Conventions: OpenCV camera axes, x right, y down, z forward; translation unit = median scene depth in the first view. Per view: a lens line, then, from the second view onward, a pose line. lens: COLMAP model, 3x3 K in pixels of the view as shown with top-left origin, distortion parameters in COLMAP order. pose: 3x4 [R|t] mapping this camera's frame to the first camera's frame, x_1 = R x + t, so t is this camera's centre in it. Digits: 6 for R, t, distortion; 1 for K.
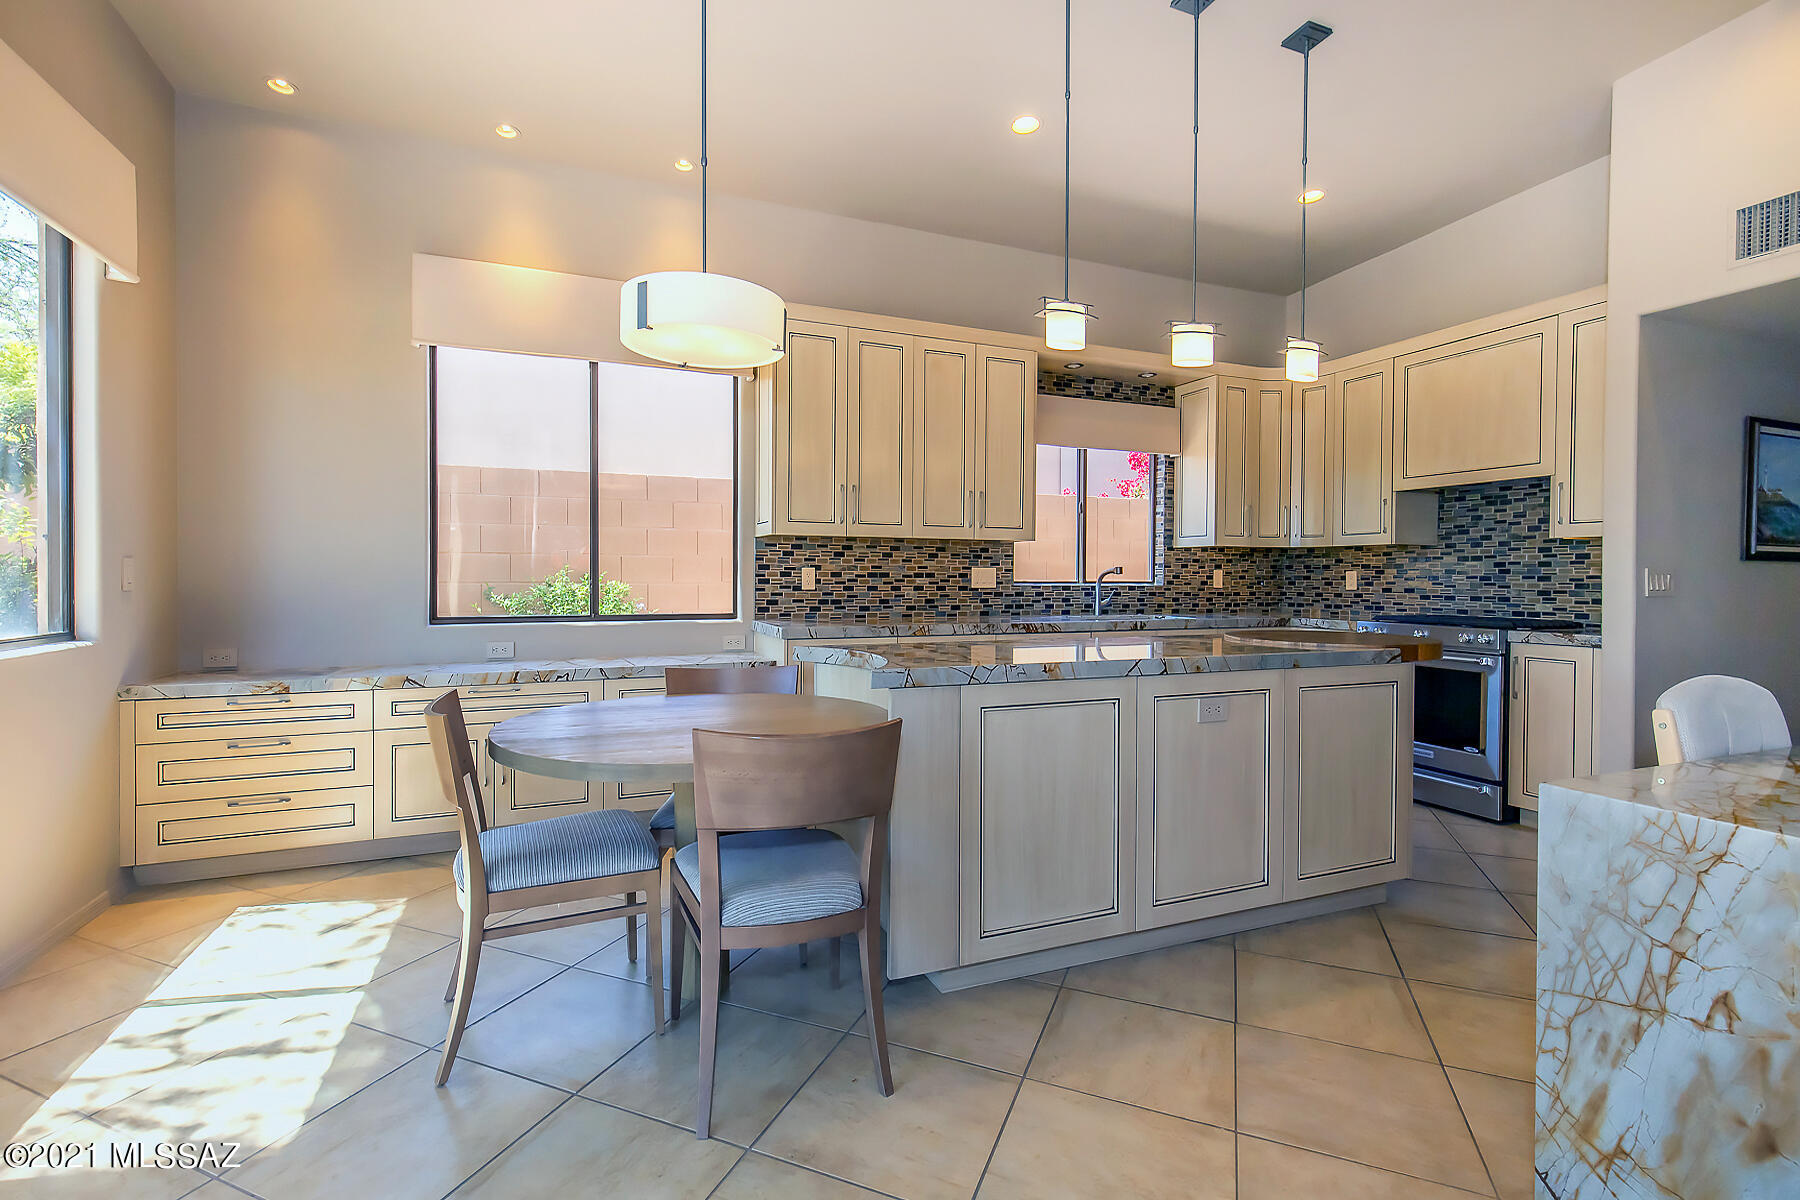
lens RADIAL K [[834.2, 0, 926.2], [0, 834.2, 588.0], [0, 0, 1]] dist [0.002080, -0.000286]
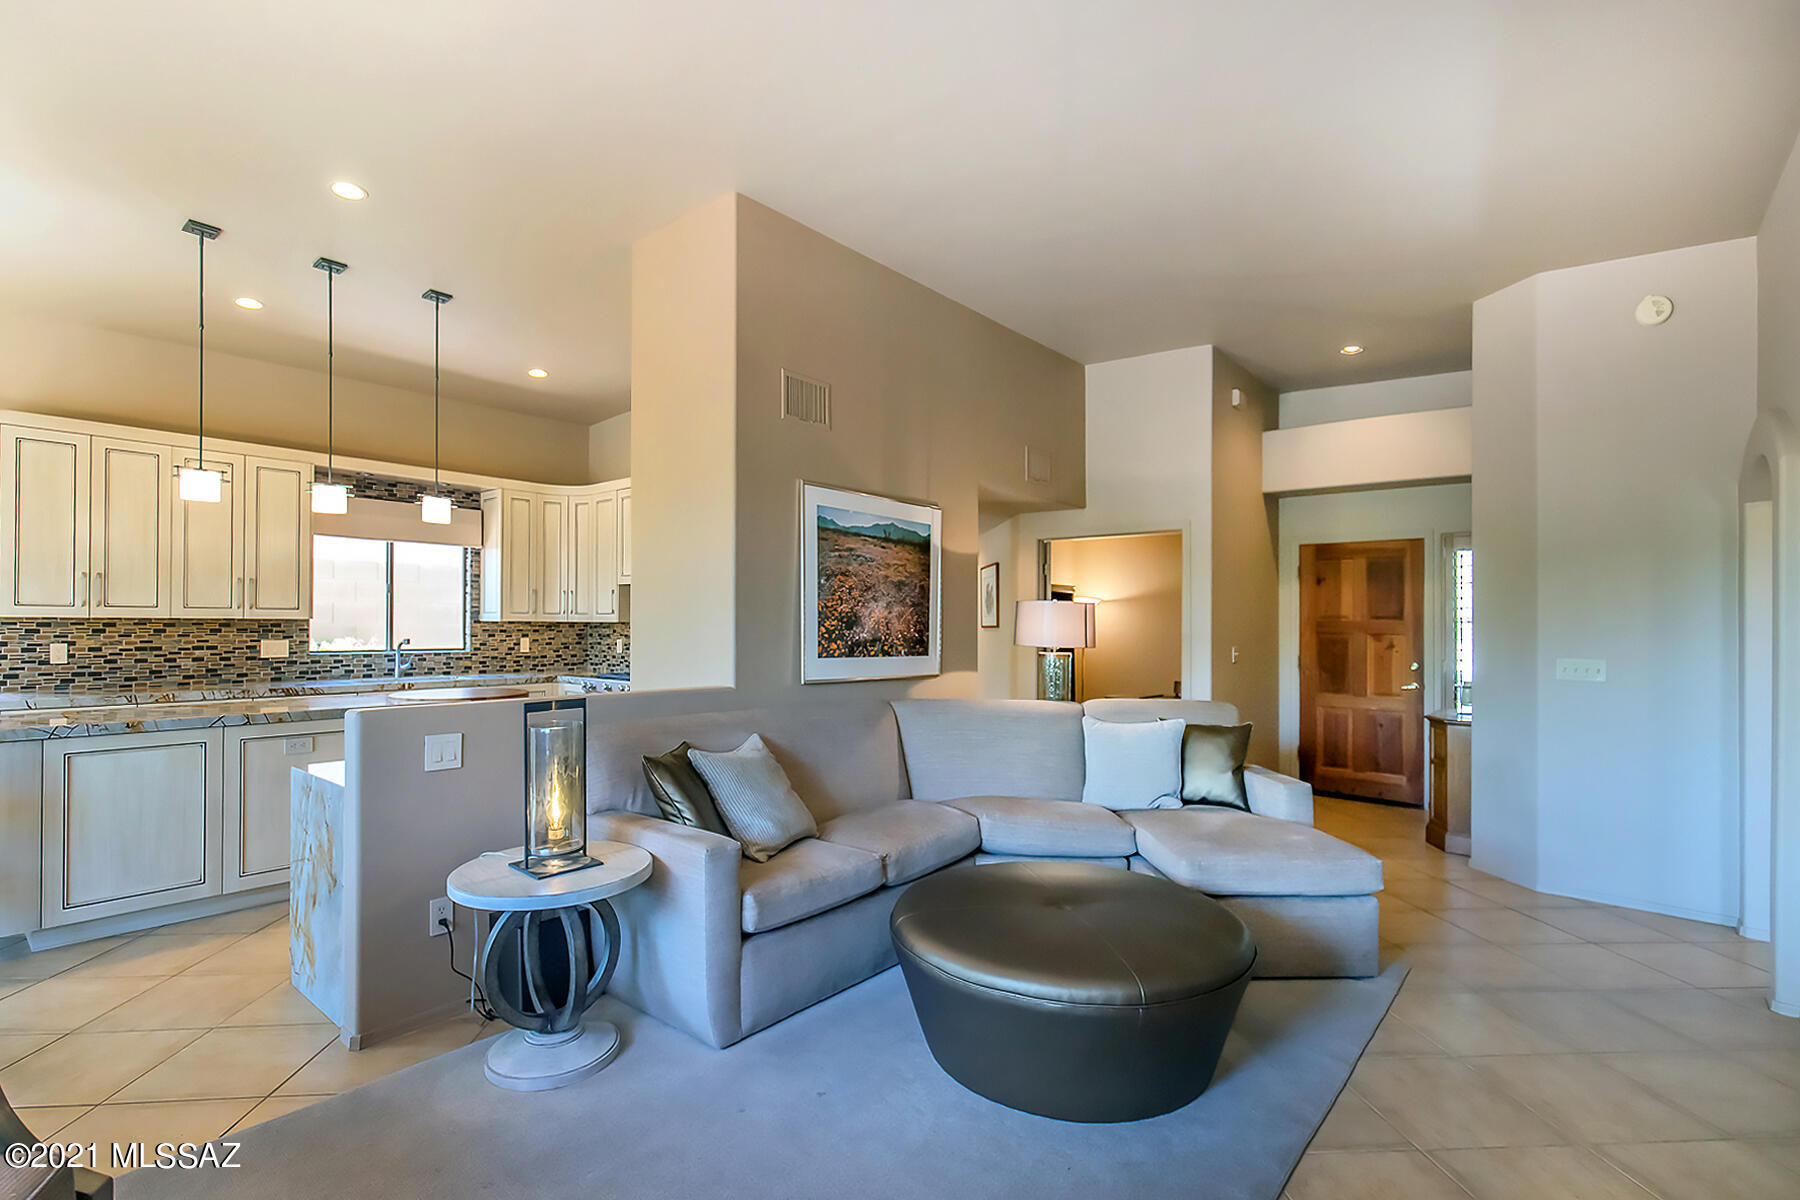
lens RADIAL K [[834.2, 0, 893.9], [0, 834.2, 629.7], [0, 0, 1]] dist [0.002080, -0.000286]
pose [[0.891749, -0.003780, 0.452514, 0.316537], [0.007078, 0.999959, -0.005595, -0.026719], [-0.452474, 0.008192, 0.891740, -0.444994]]
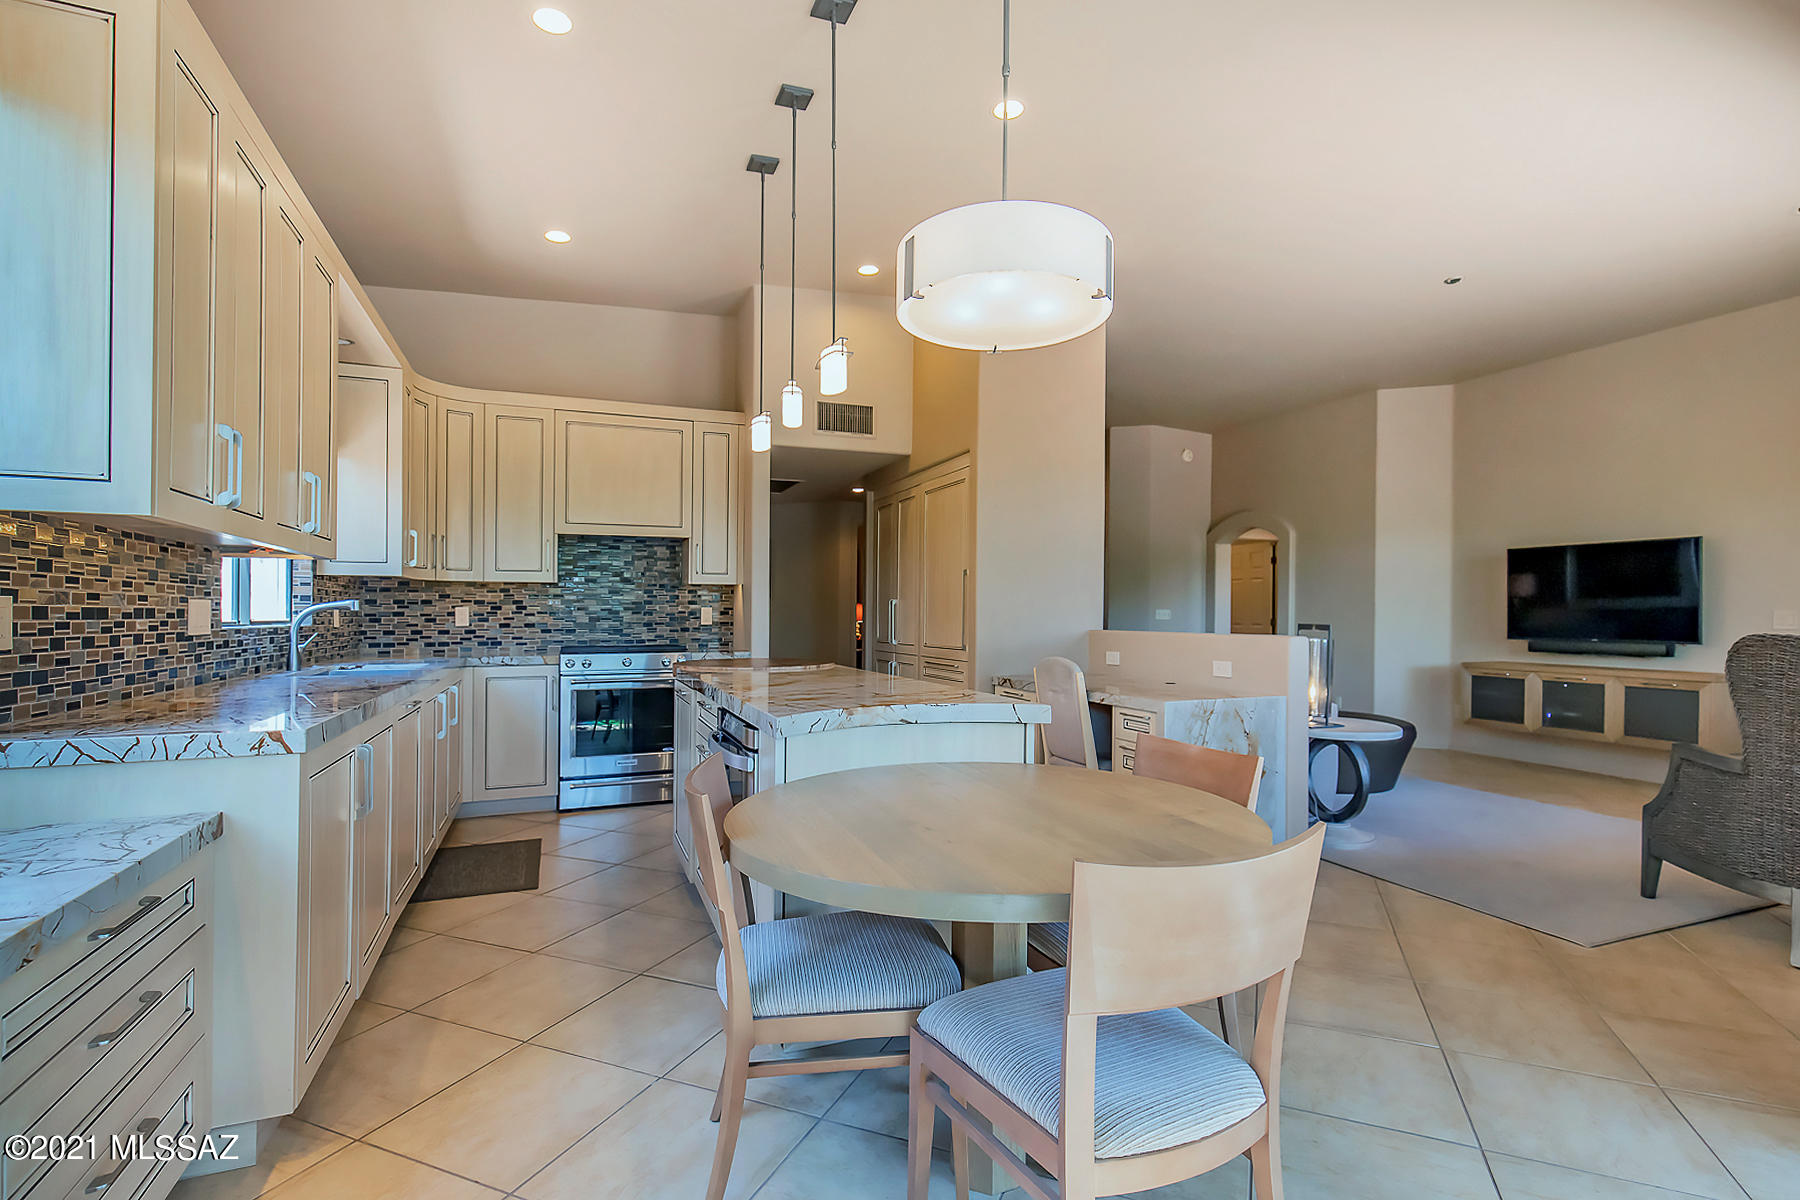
lens RADIAL K [[834.2, 0, 895.7], [0, 834.2, 625.8], [0, 0, 1]] dist [0.002080, -0.000286]
pose [[0.014175, -0.020146, 0.999697, -0.497265], [0.016300, 0.999669, 0.019914, -0.010165], [-0.999767, 0.016013, 0.014498, 0.521052]]
